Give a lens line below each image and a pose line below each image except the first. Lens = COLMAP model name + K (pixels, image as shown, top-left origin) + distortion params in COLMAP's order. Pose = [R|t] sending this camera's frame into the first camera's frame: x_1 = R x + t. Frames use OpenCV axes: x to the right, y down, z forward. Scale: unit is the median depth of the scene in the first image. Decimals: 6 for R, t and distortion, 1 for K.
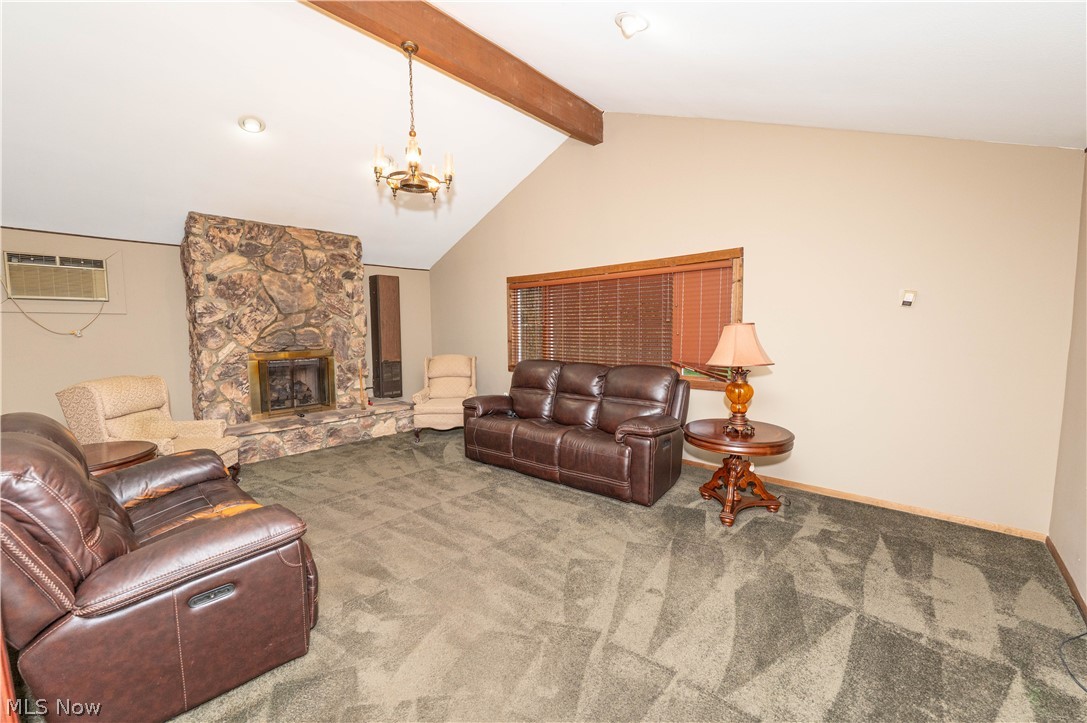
lens RADIAL K [[426.8, 0, 535.6], [0, 426.8, 363.2], [0, 0, 1]] dist [0.000192, 0.000109]
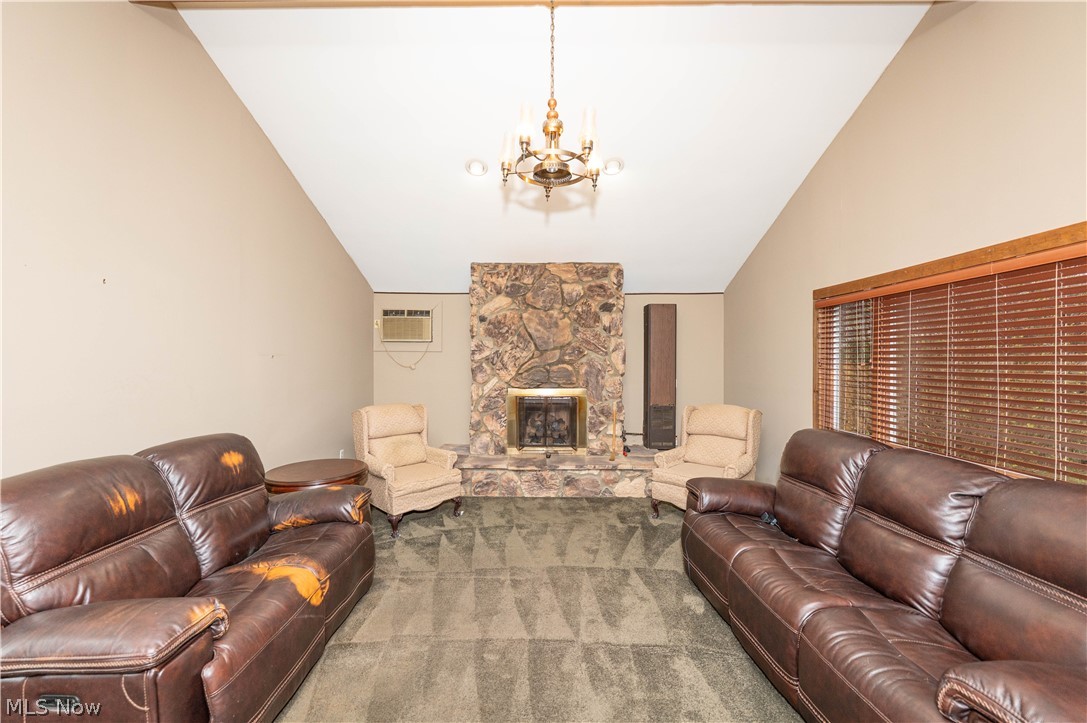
lens RADIAL K [[429.1, 0, 540.5], [0, 429.1, 362.6], [0, 0, 1]] dist [-0.000091, 0.000021]
pose [[0.683760, 0.014782, -0.729557, 0.144091], [-0.072165, 0.996263, -0.047449, -0.041366], [0.726130, 0.085092, 0.682272, 0.330404]]
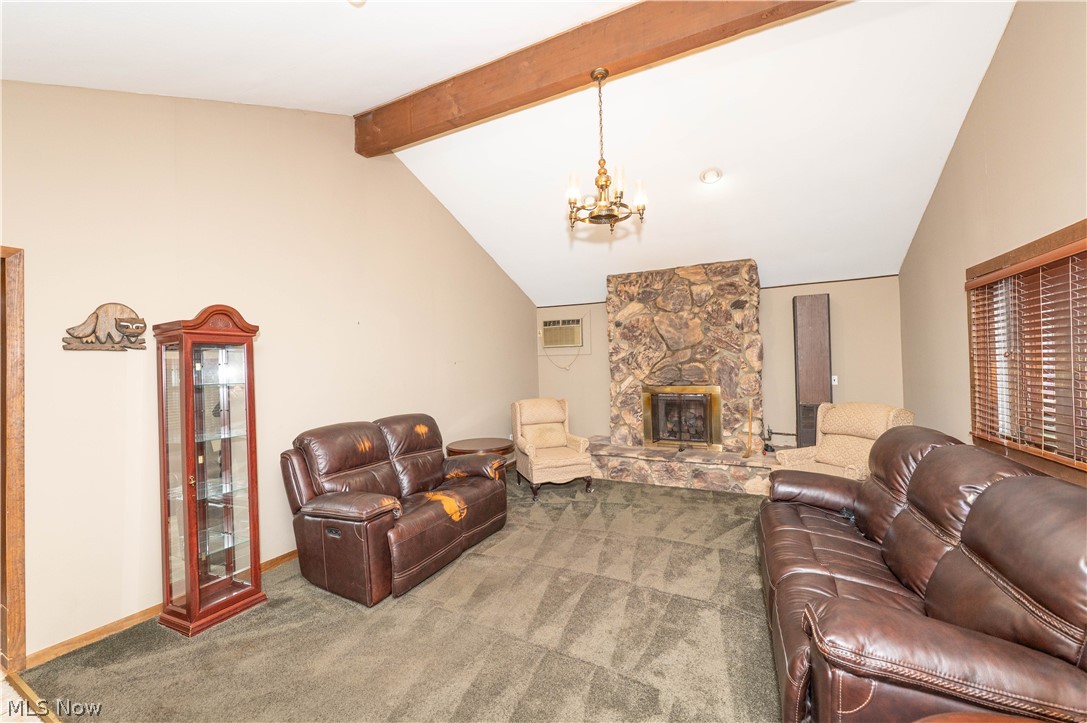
lens RADIAL K [[435.9, 0, 541.3], [0, 435.9, 362.6], [0, 0, 1]] dist [0.000721, 0.000151]
pose [[0.289323, 0.000982, -0.957231, 0.361980], [-0.059597, 0.998078, -0.016990, -0.048995], [0.955374, 0.061964, 0.288826, 0.390823]]
